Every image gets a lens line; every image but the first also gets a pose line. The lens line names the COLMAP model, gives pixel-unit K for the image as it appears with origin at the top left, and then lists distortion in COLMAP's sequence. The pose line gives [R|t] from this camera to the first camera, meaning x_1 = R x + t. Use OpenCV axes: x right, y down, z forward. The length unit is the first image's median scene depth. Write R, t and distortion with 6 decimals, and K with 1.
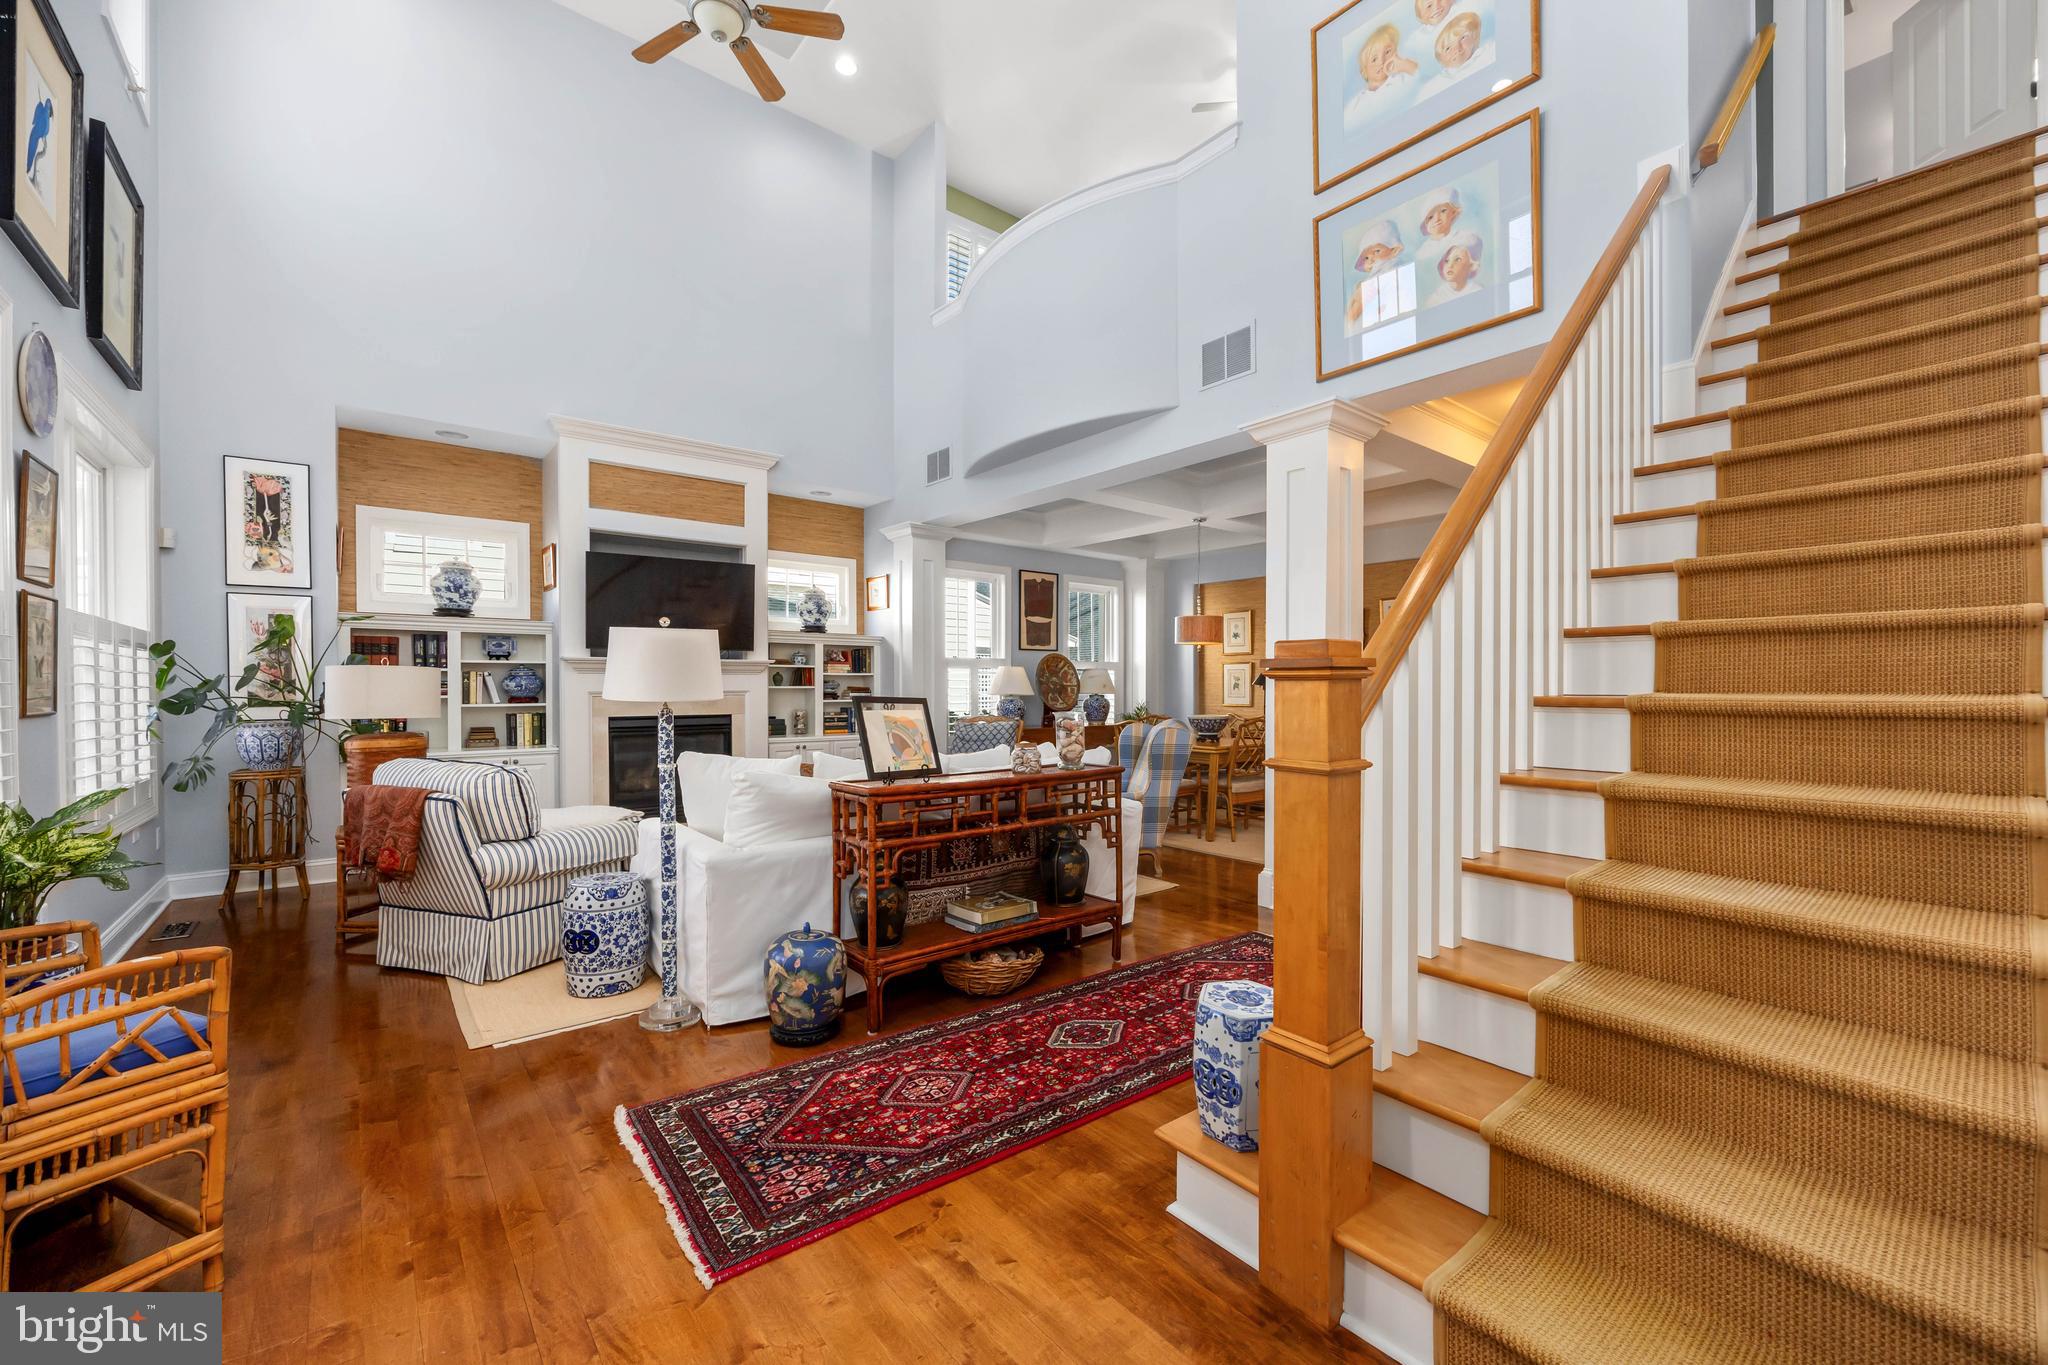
lens RADIAL K [[784.2, 0, 1008.8], [0, 784.2, 692.9], [0, 0, 1]] dist [-0.001183, -0.000136]
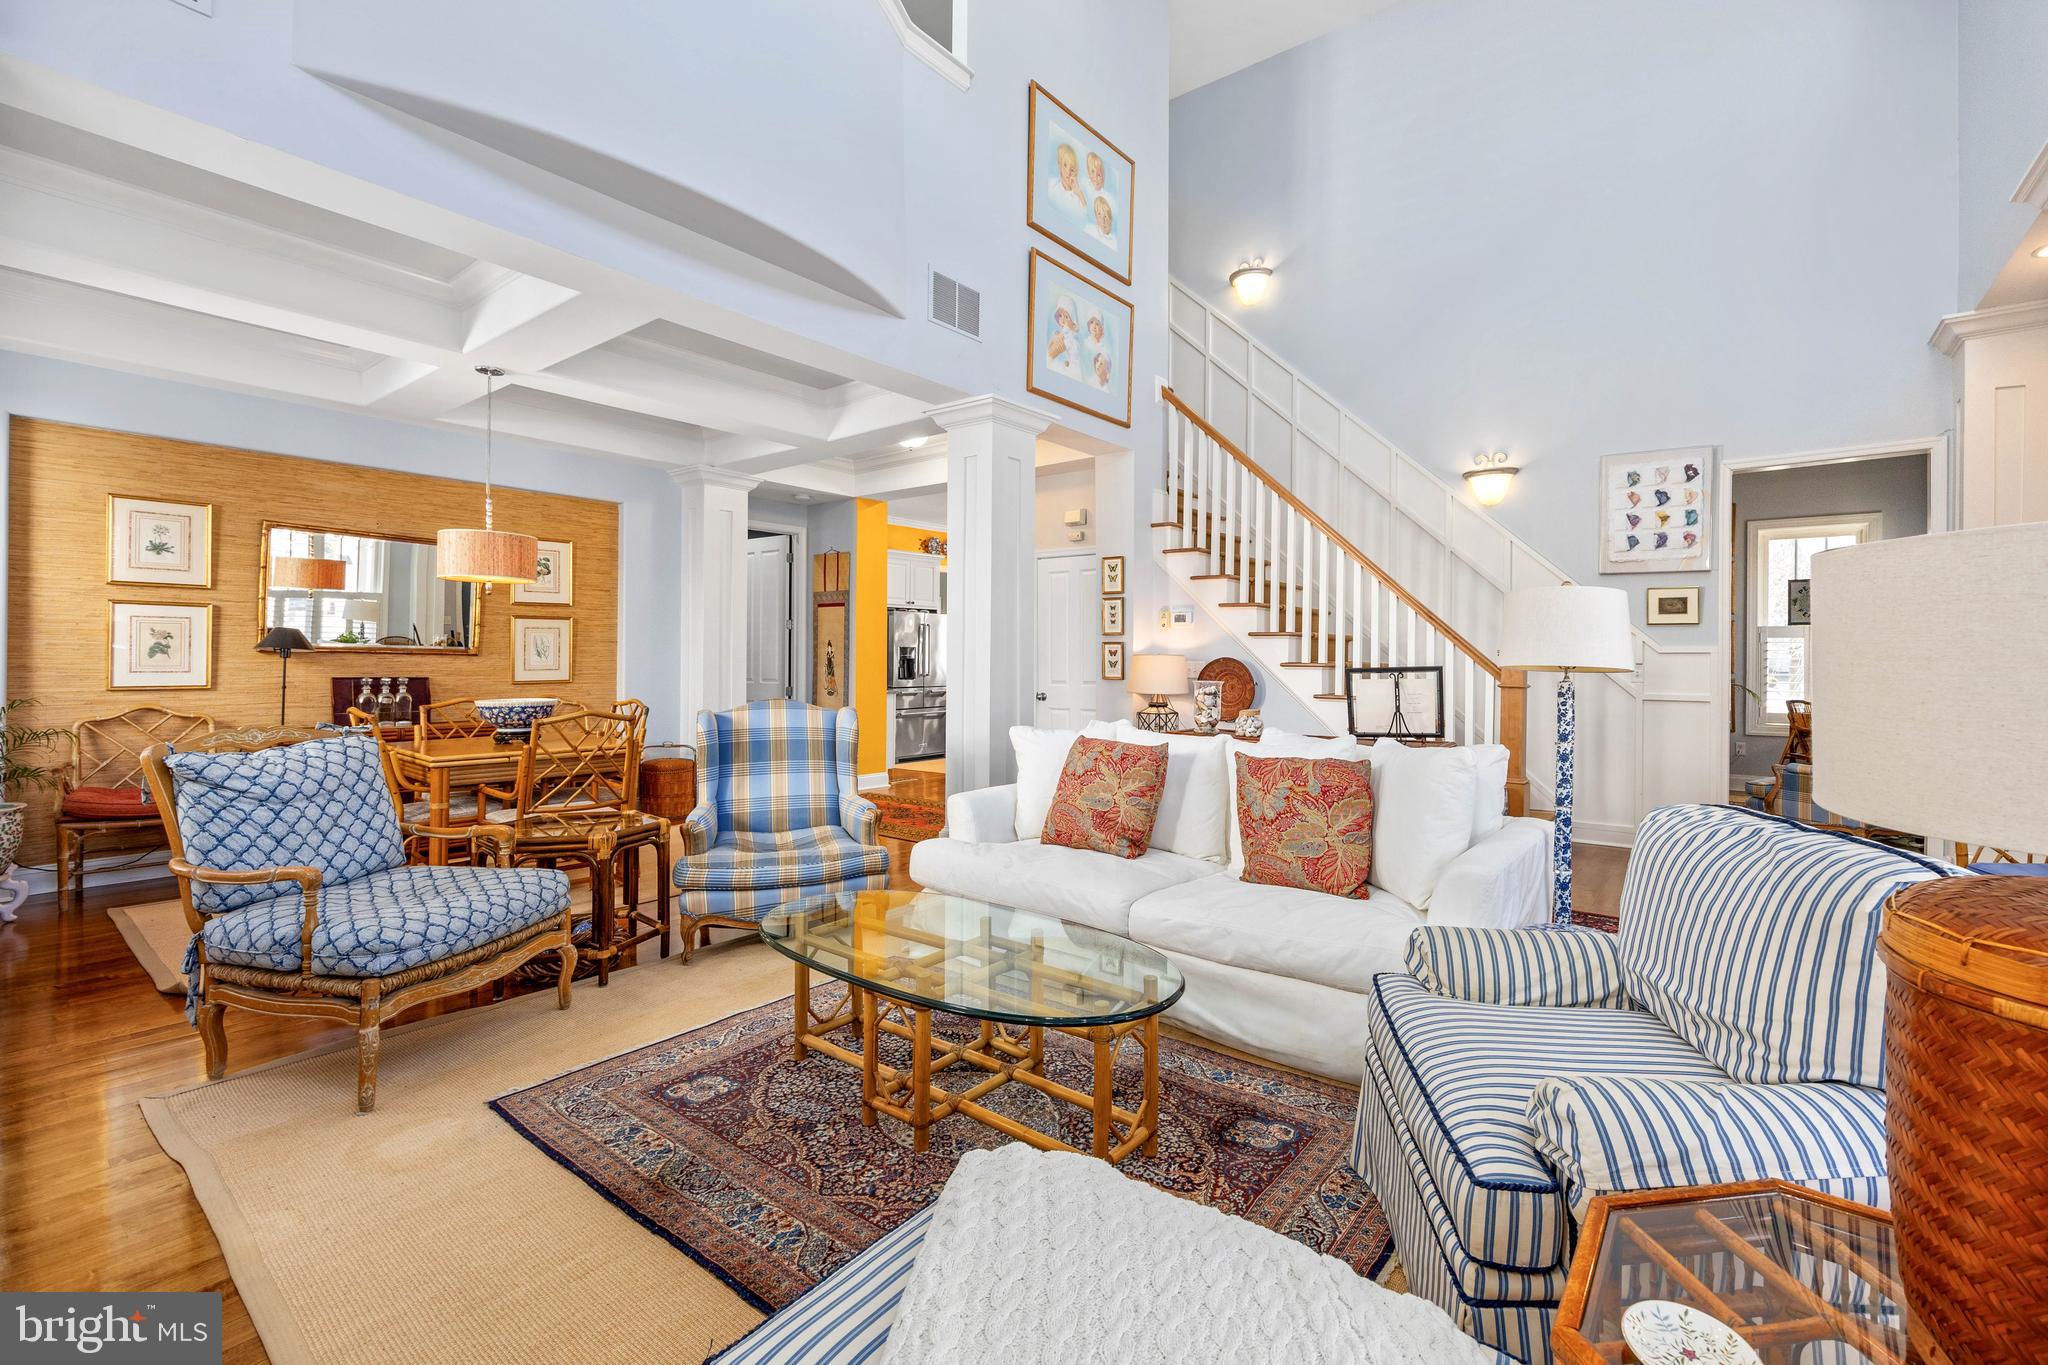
lens RADIAL K [[886.6, 0, 1114.5], [0, 886.6, 662.3], [0, 0, 1]] dist [-0.000175, 0.000260]
pose [[-0.255833, -0.003420, 0.966715, -0.604788], [0.002566, 0.999988, 0.004217, -0.002822], [-0.966718, 0.003560, -0.255821, 0.822780]]
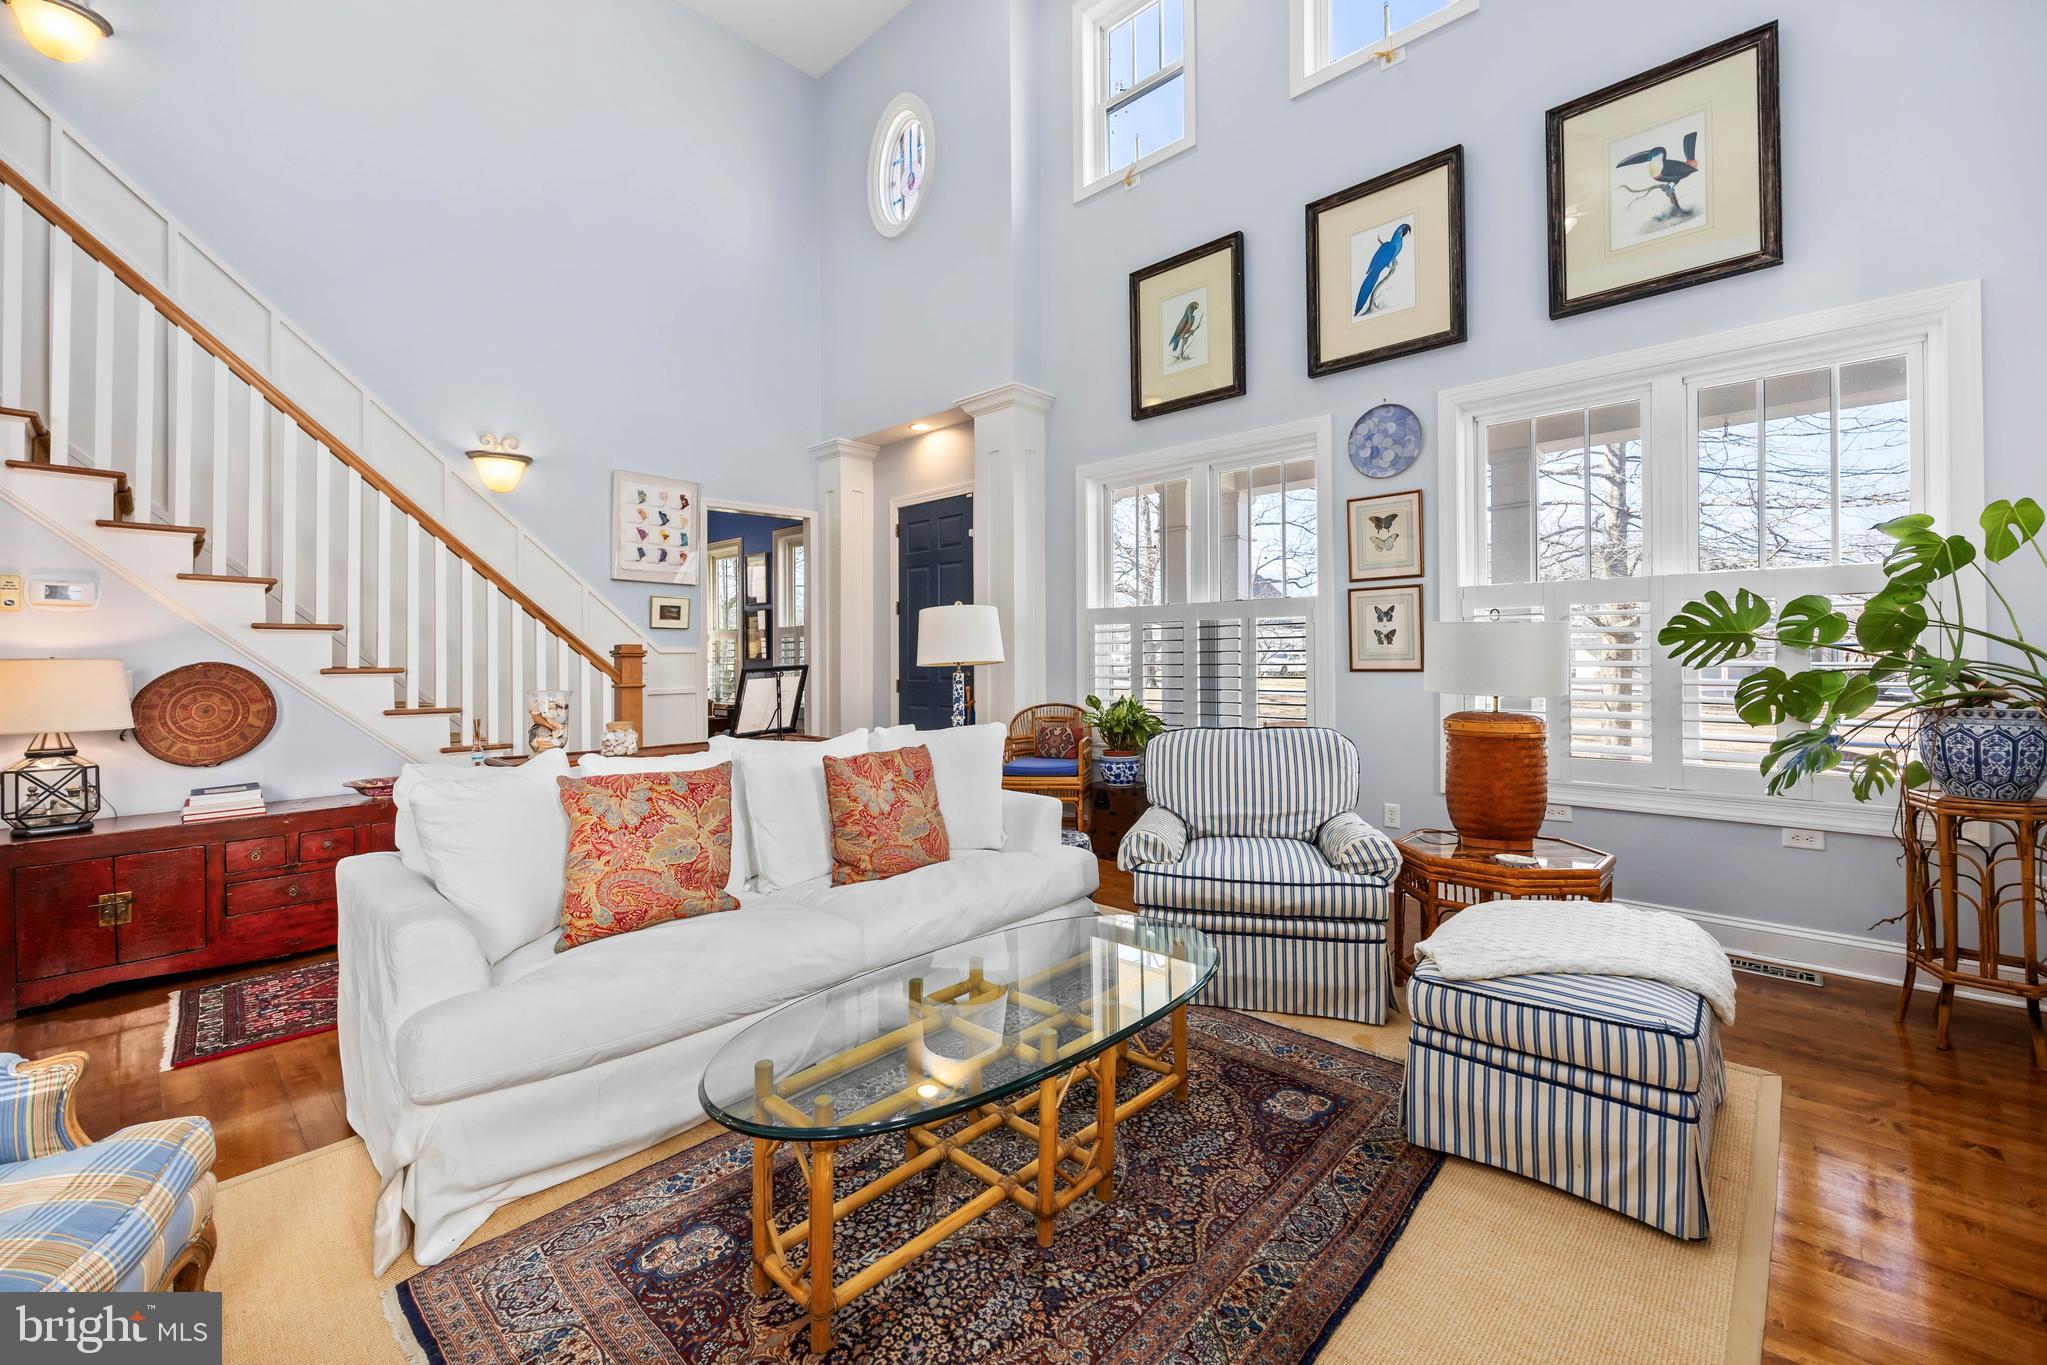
lens RADIAL K [[855.0, 0, 1056.1], [0, 855.0, 654.6], [0, 0, 1]] dist [-0.005961, -0.000564]
pose [[-0.989116, 0.010747, -0.146743, -0.173624], [0.010108, 0.999936, 0.005103, -0.006065], [0.146789, 0.003564, -0.989161, 1.115384]]
